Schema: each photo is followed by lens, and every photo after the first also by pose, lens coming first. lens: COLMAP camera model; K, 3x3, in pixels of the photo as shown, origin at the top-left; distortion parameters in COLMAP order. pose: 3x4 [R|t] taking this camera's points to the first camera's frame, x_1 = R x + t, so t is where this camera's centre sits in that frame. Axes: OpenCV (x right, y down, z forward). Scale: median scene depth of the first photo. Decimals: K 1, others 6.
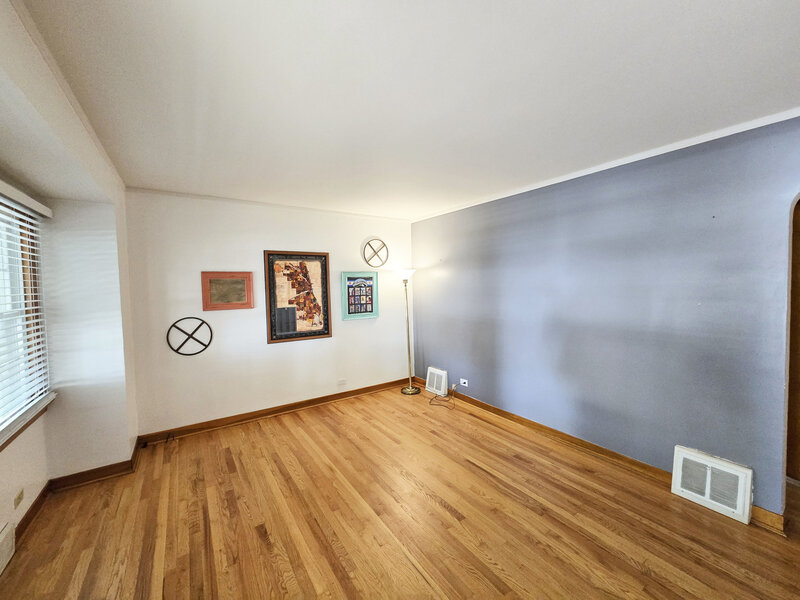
lens RADIAL K [[321.5, 0, 415.3], [0, 321.5, 292.9], [0, 0, 1]] dist [-0.000872, -0.000076]
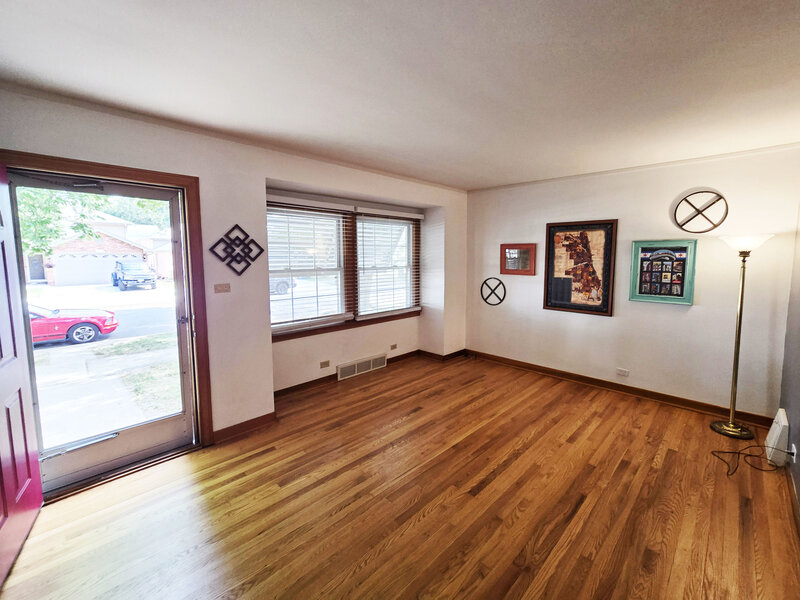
lens RADIAL K [[355.0, 0, 429.2], [0, 355.0, 286.7], [0, 0, 1]] dist [0.000977, 0.000104]
pose [[0.222687, 0.108841, -0.968795, 0.724919], [-0.034527, 0.994005, 0.103737, -0.035071], [0.974278, 0.010349, 0.225111, 0.395059]]
